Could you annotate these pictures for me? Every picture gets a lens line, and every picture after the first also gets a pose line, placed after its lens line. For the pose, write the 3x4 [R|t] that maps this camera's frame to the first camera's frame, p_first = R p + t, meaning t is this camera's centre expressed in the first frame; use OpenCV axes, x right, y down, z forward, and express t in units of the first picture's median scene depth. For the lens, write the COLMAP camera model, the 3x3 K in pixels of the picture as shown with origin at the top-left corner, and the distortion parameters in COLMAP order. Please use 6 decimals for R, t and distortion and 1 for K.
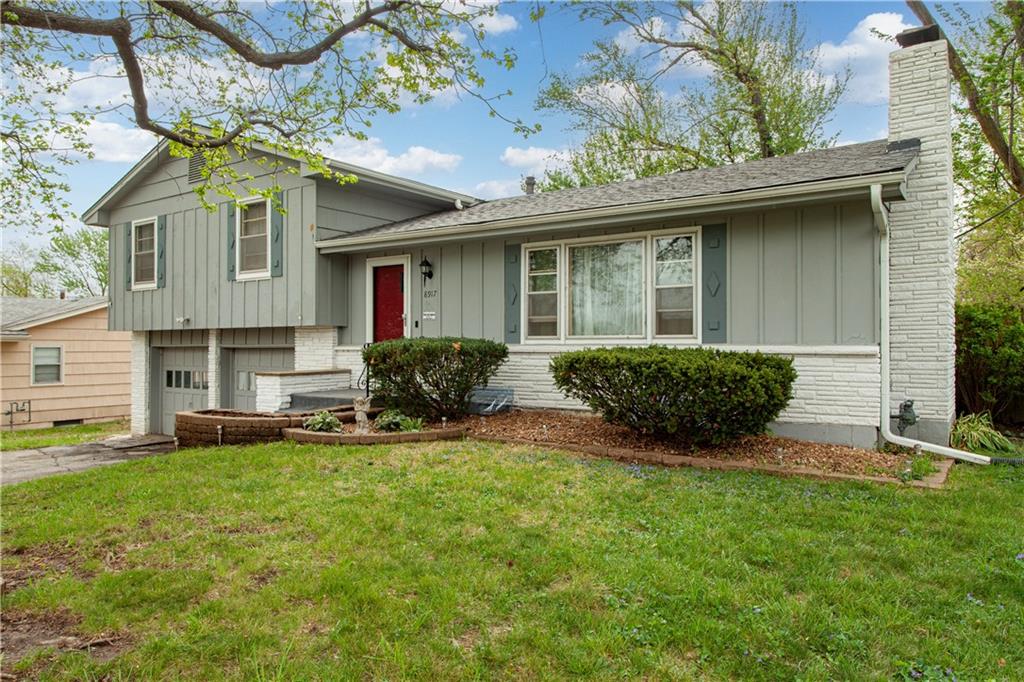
lens RADIAL K [[656.2, 0, 510.1], [0, 656.2, 350.5], [0, 0, 1]] dist [0.019464, 0.002423]
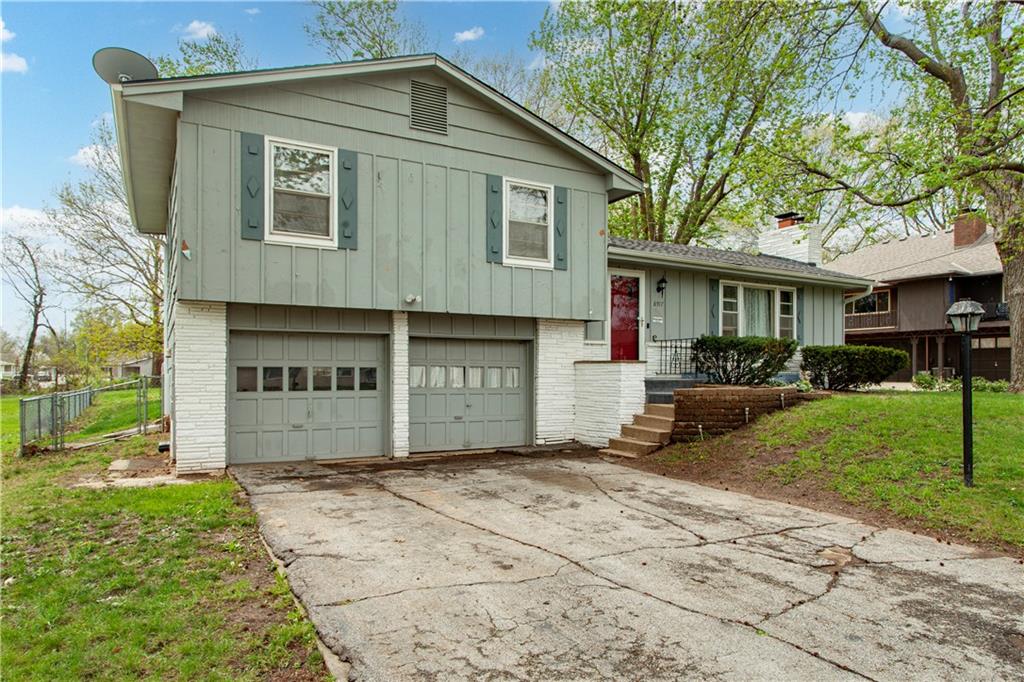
lens RADIAL K [[621.0, 0, 510.9], [0, 621.0, 362.6], [0, 0, 1]] dist [0.020100, 0.001481]
pose [[0.455303, 0.006046, 0.890316, -1.253781], [-0.006465, 0.999973, -0.003484, 0.036206], [-0.890313, -0.004170, 0.455330, 0.625898]]
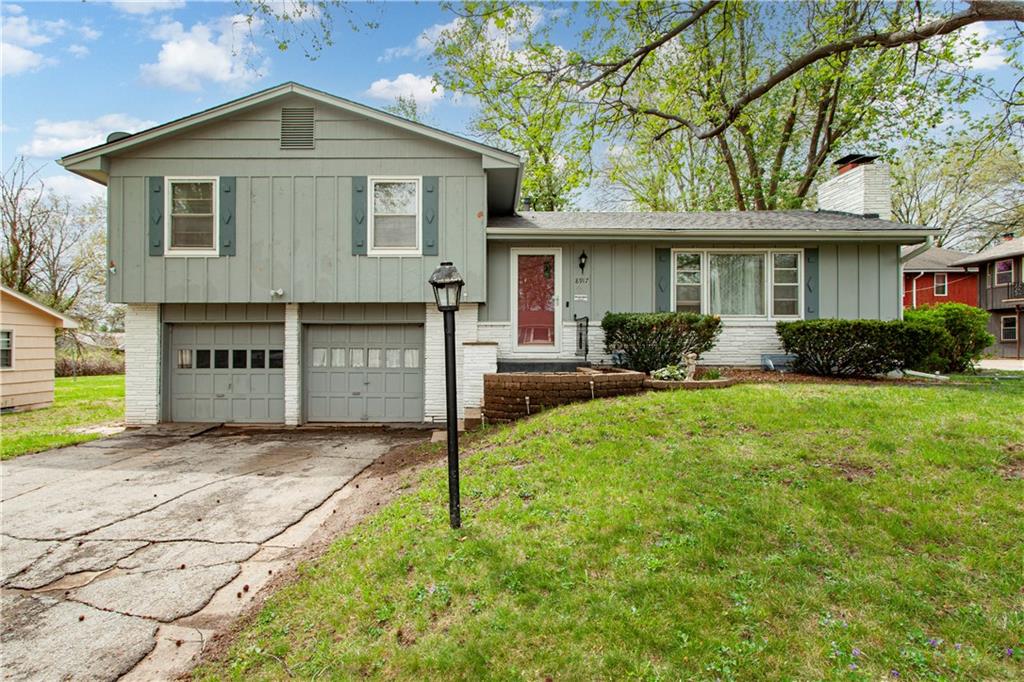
lens RADIAL K [[508.1, 0, 505.1], [0, 508.1, 342.5], [0, 0, 1]] dist [0.021843, -0.002431]
pose [[0.836235, 0.002965, 0.548363, -0.707181], [0.002265, 0.999958, -0.008862, 0.037089], [-0.548366, 0.008653, 0.836194, 0.239679]]
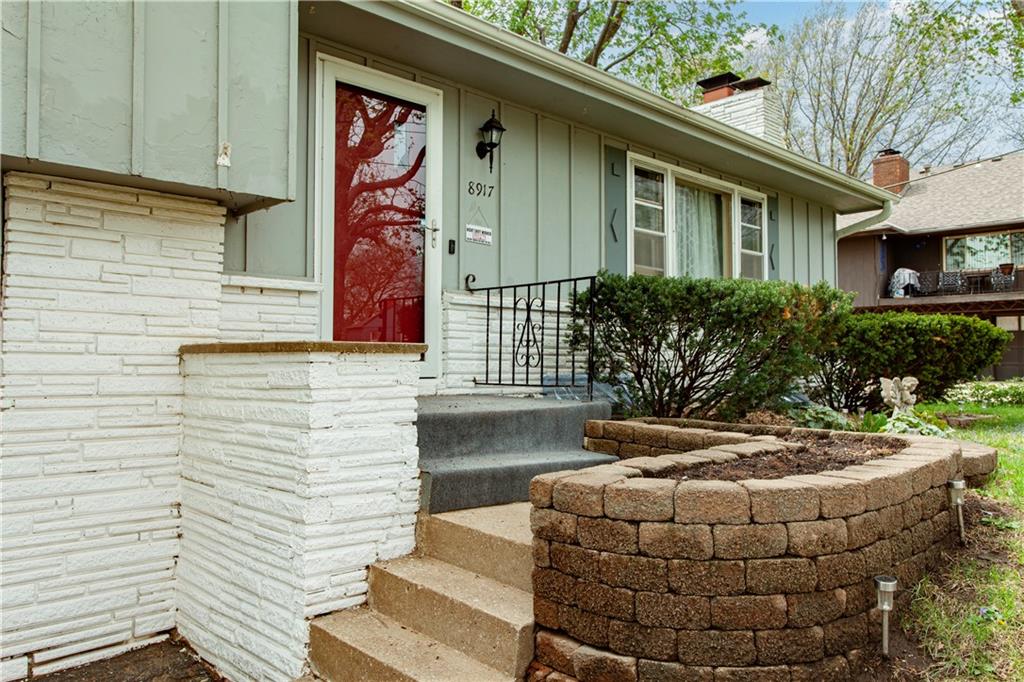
lens RADIAL K [[741.1, 0, 505.5], [0, 741.1, 337.6], [0, 0, 1]] dist [0.024198, 0.000531]
pose [[0.227564, 0.025045, 0.973441, -0.588956], [-0.006716, 0.999686, -0.024150, 0.033329], [-0.973740, -0.001042, 0.227661, 0.776650]]
